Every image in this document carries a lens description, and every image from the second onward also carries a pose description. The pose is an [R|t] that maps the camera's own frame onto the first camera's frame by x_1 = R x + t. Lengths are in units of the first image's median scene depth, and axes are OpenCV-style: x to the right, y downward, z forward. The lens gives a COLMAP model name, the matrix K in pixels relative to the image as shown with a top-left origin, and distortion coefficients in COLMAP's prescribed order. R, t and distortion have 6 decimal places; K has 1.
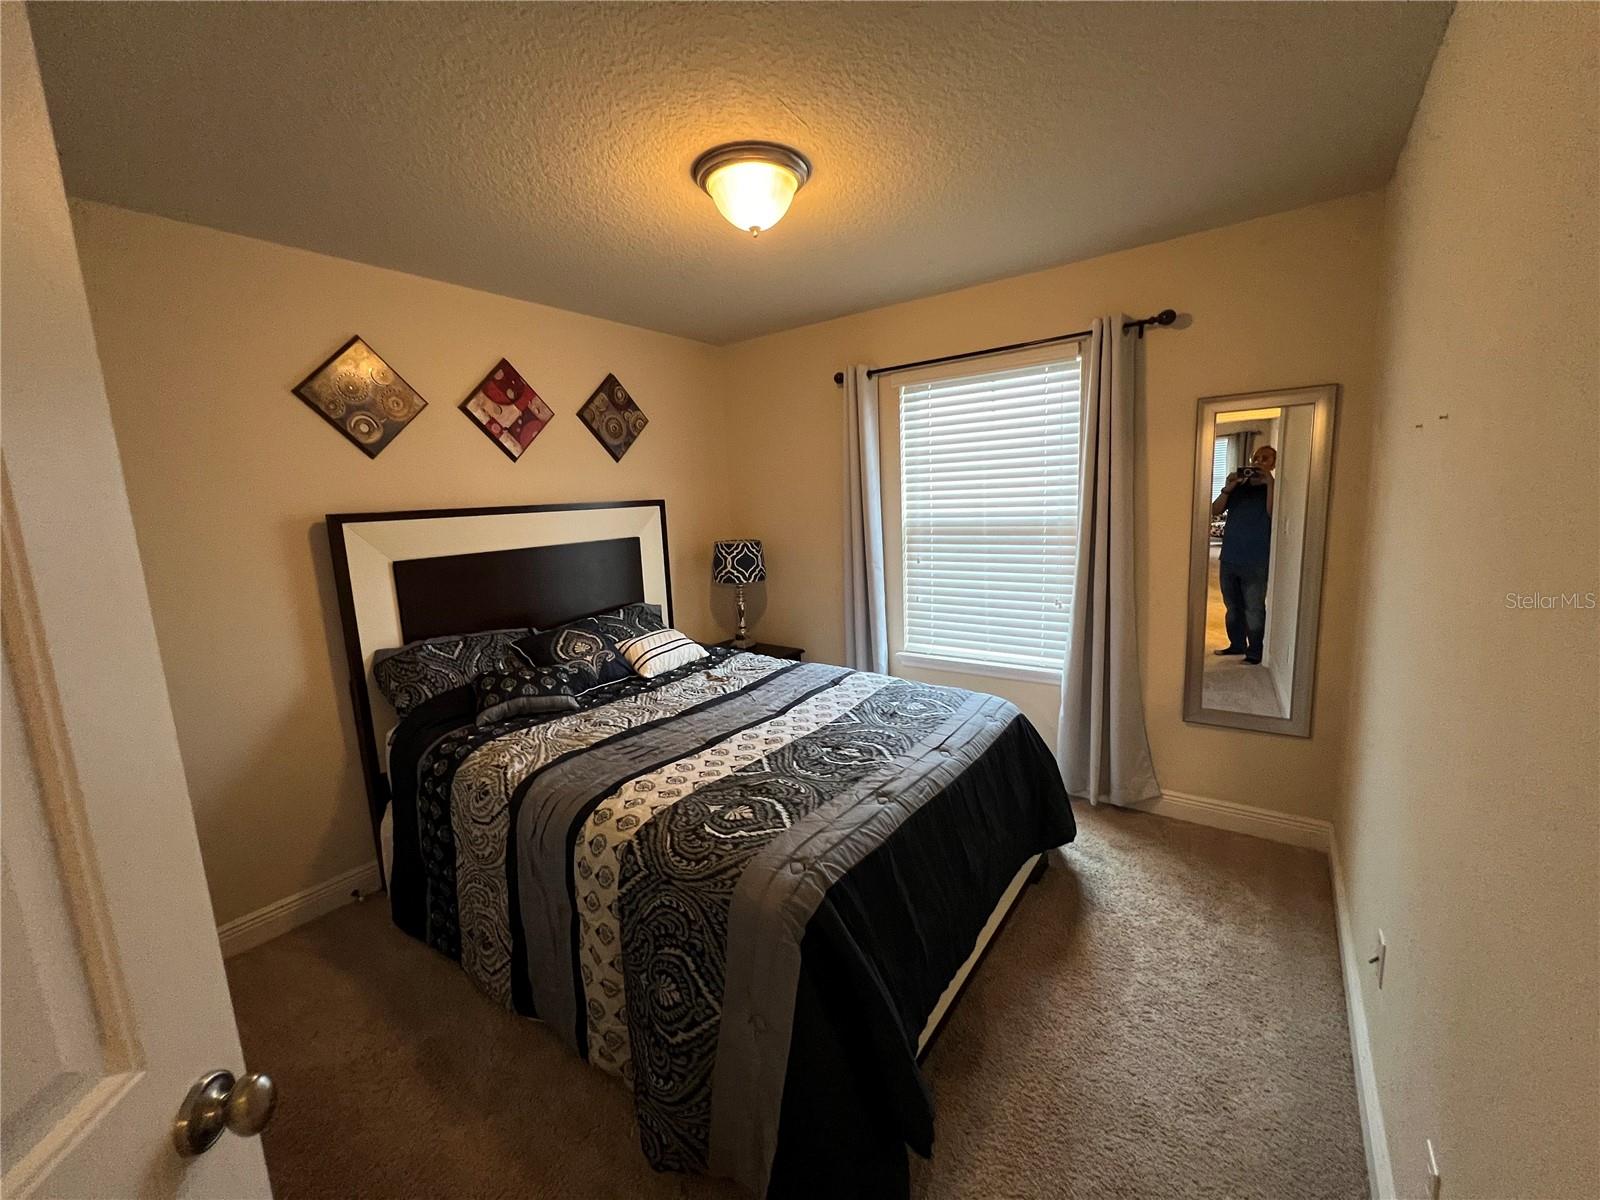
lens RADIAL K [[638.1, 0, 794.5], [0, 638.1, 596.7], [0, 0, 1]] dist [0.000460, -0.000147]
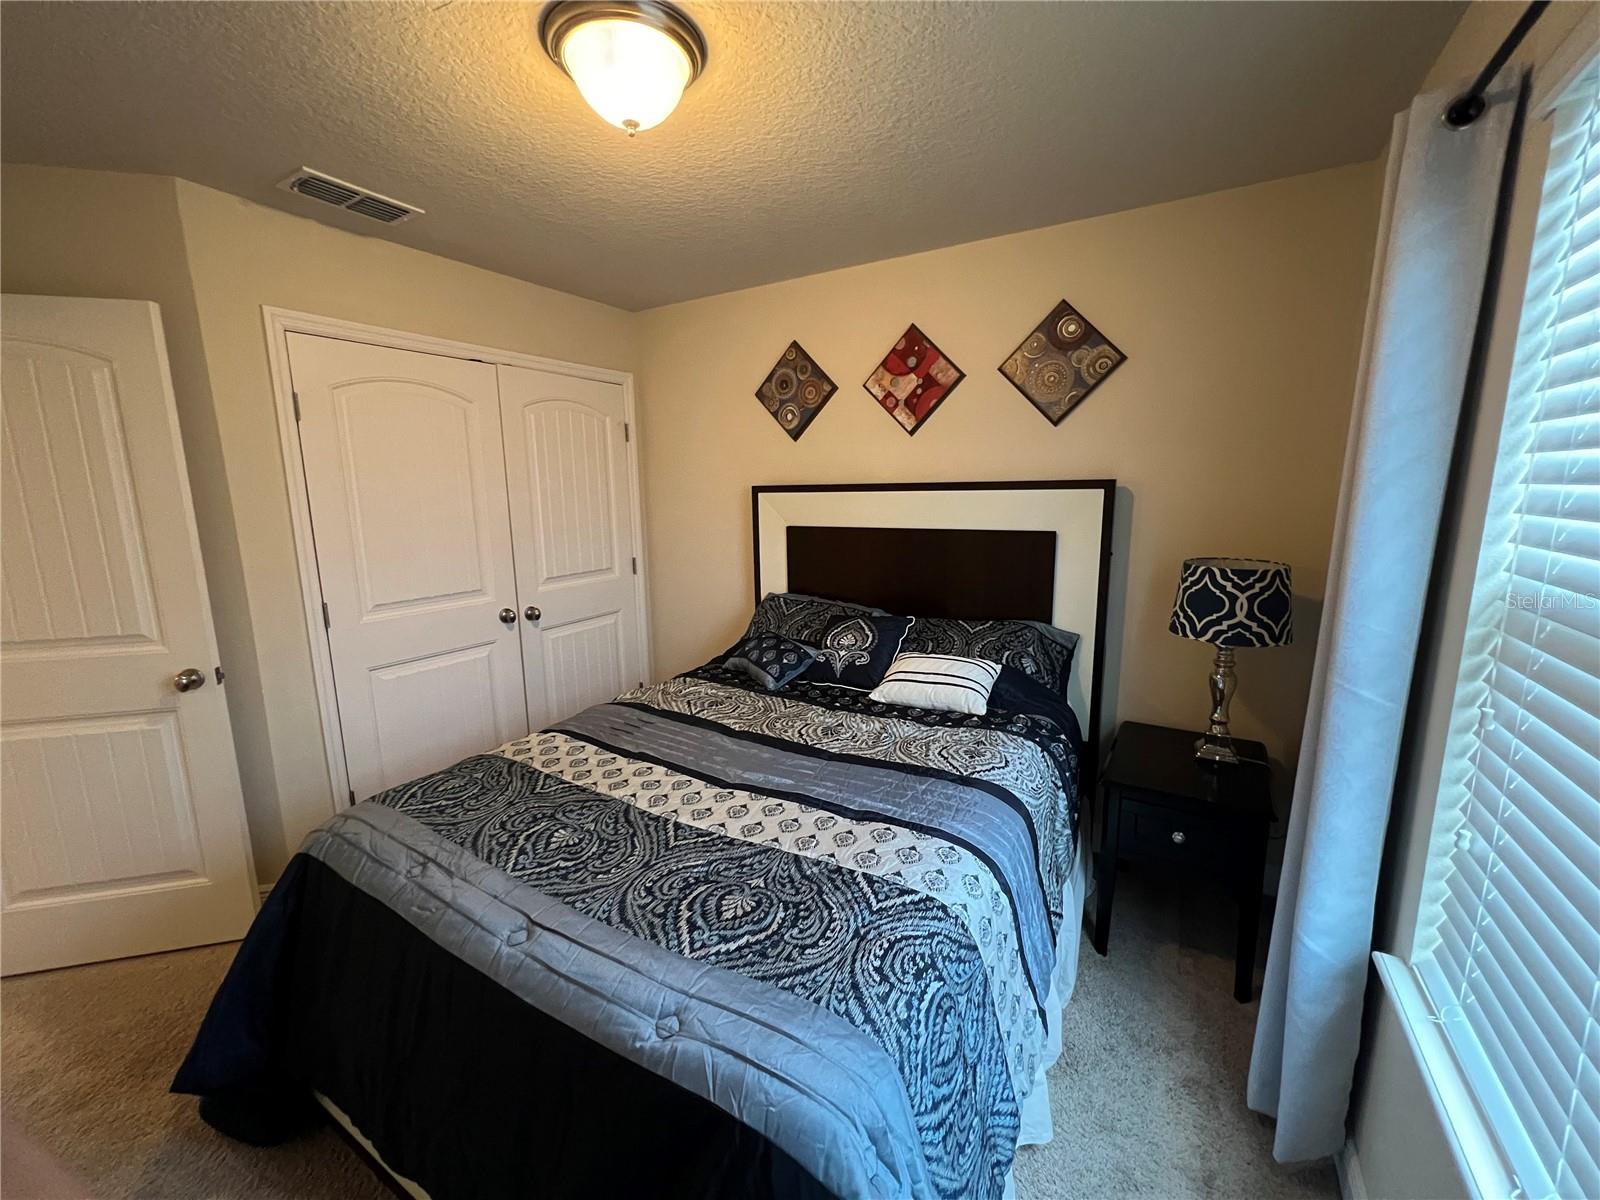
lens RADIAL K [[638.1, 0, 794.5], [0, 638.1, 596.7], [0, 0, 1]] dist [0.000460, -0.000147]
pose [[0.095020, 0.214970, -0.971987, 0.550658], [-0.144340, 0.969062, 0.200212, -0.157176], [0.984955, 0.121273, 0.123109, 0.808554]]
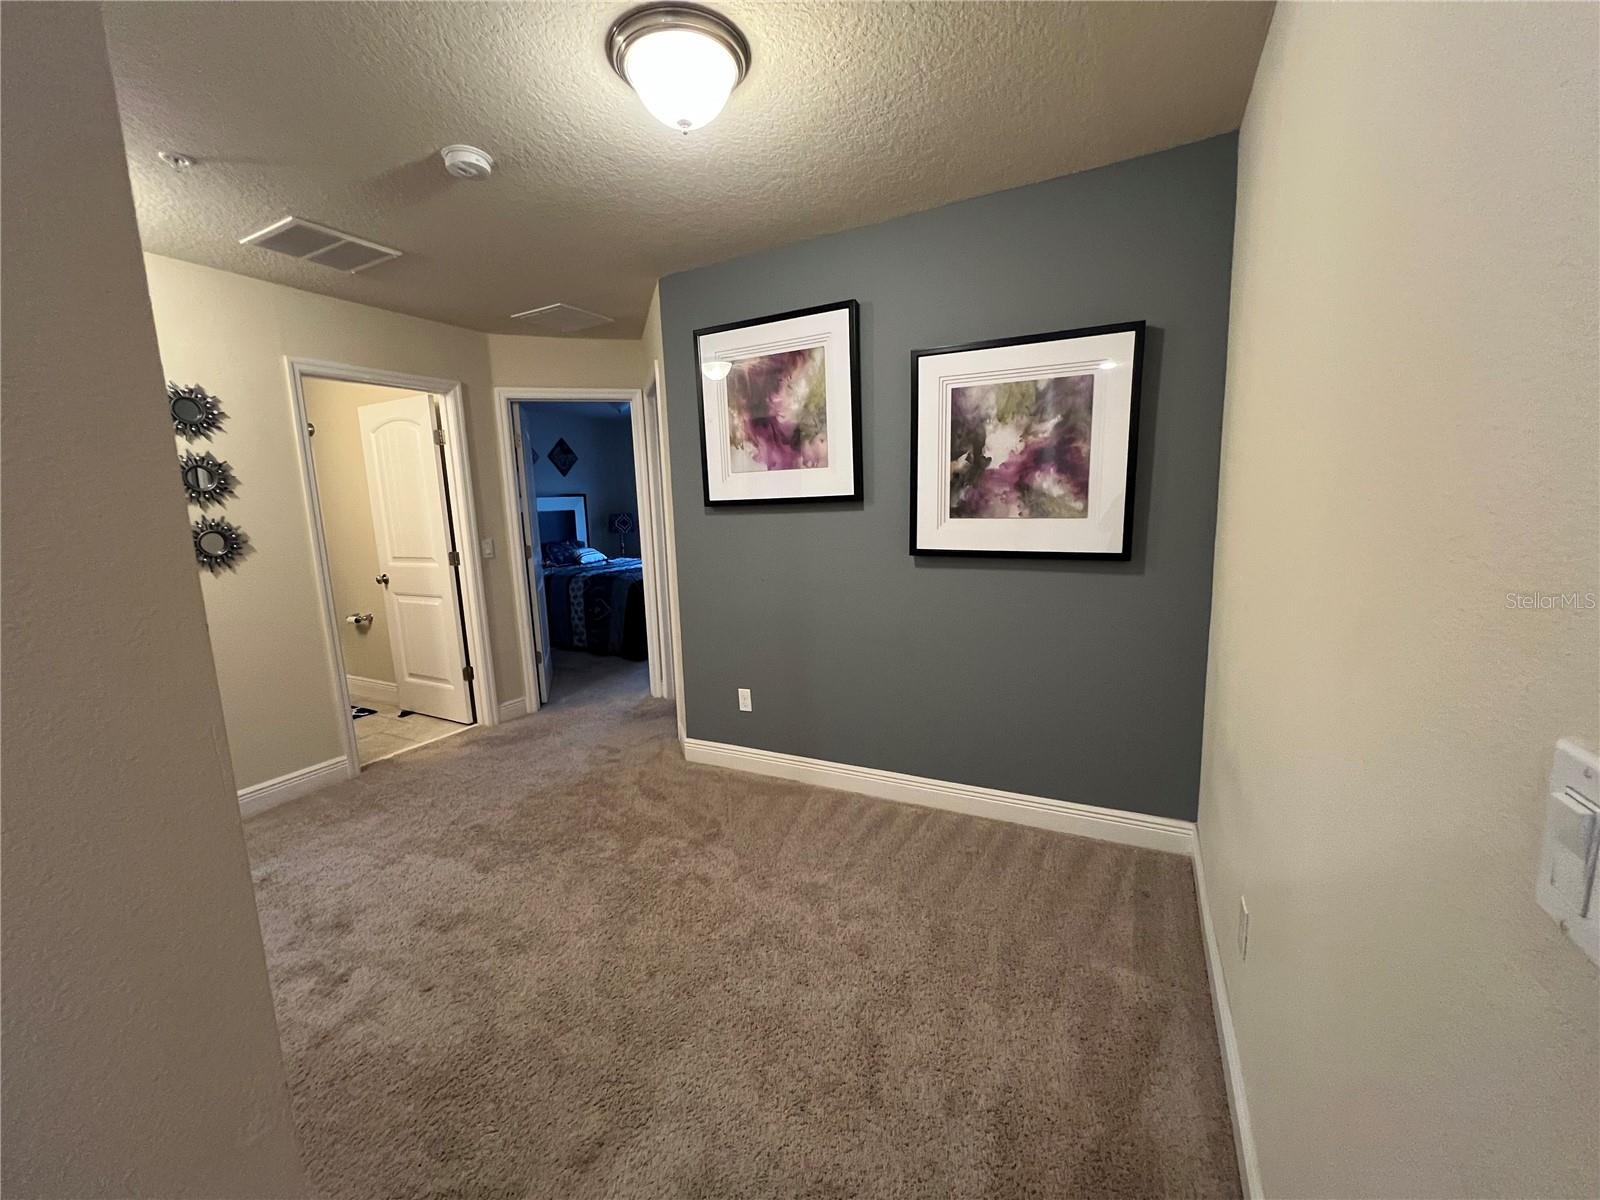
lens RADIAL K [[638.1, 0, 794.5], [0, 638.1, 596.7], [0, 0, 1]] dist [0.000460, -0.000147]
pose [[0.989065, -0.010415, 0.147109, 0.238889], [0.010325, 0.999946, 0.001369, 0.273172], [-0.147116, 0.000165, 0.989119, -1.690115]]
